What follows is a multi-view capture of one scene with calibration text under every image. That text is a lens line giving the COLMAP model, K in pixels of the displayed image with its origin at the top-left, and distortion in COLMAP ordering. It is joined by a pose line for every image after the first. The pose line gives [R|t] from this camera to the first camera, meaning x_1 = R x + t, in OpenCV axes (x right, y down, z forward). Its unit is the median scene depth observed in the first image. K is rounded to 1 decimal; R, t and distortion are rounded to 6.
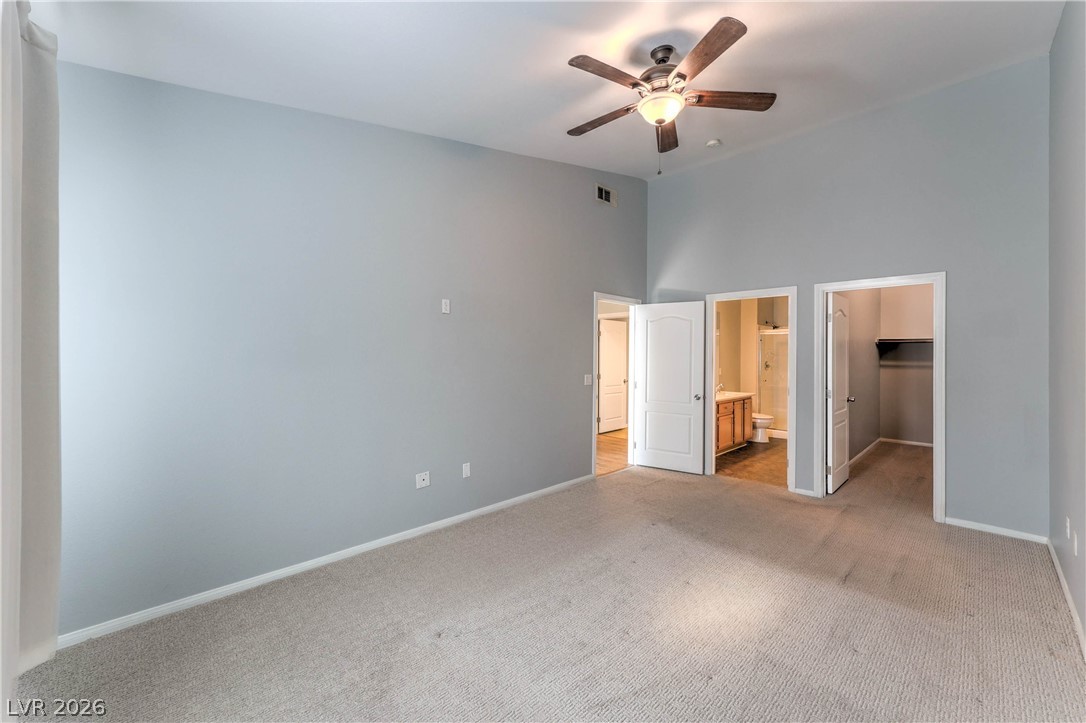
lens RADIAL K [[437.3, 0, 544.8], [0, 437.3, 360.9], [0, 0, 1]] dist [-0.004298, 0.002655]
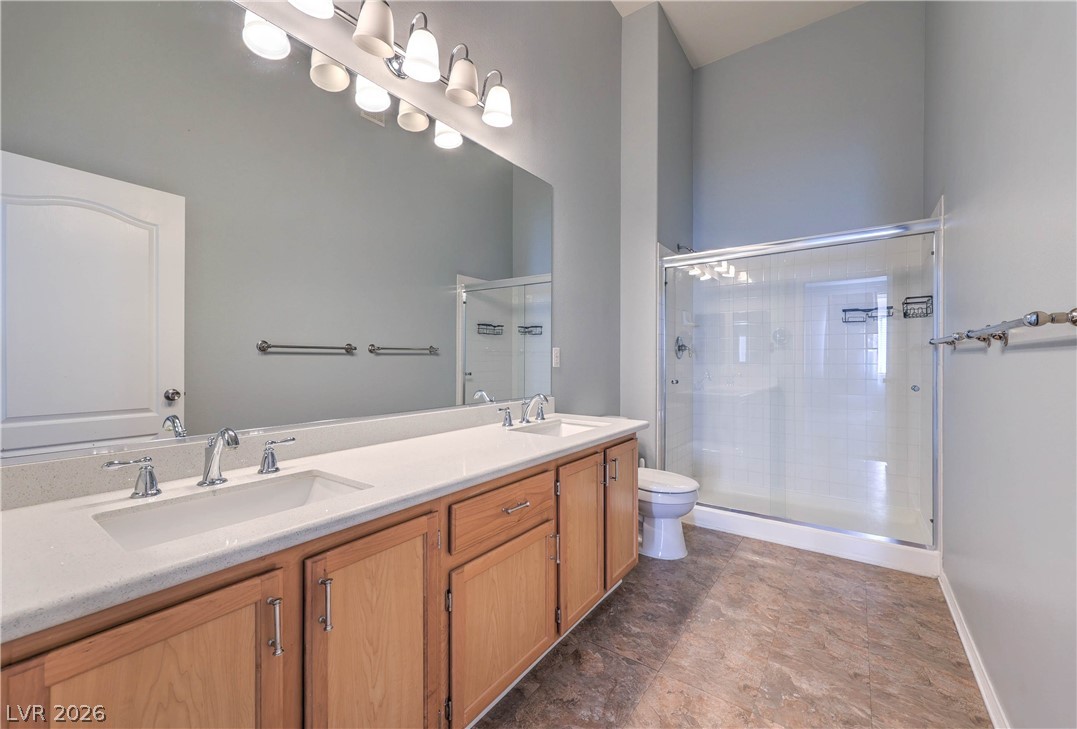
lens RADIAL K [[433.7, 0, 538.0], [0, 433.7, 365.4], [0, 0, 1]] dist [-0.004298, 0.002655]
pose [[0.987533, 0.002090, 0.157399, 0.338115], [-0.002016, 0.999998, -0.000625, 0.032113], [-0.157400, 0.000300, 0.987535, 0.670735]]
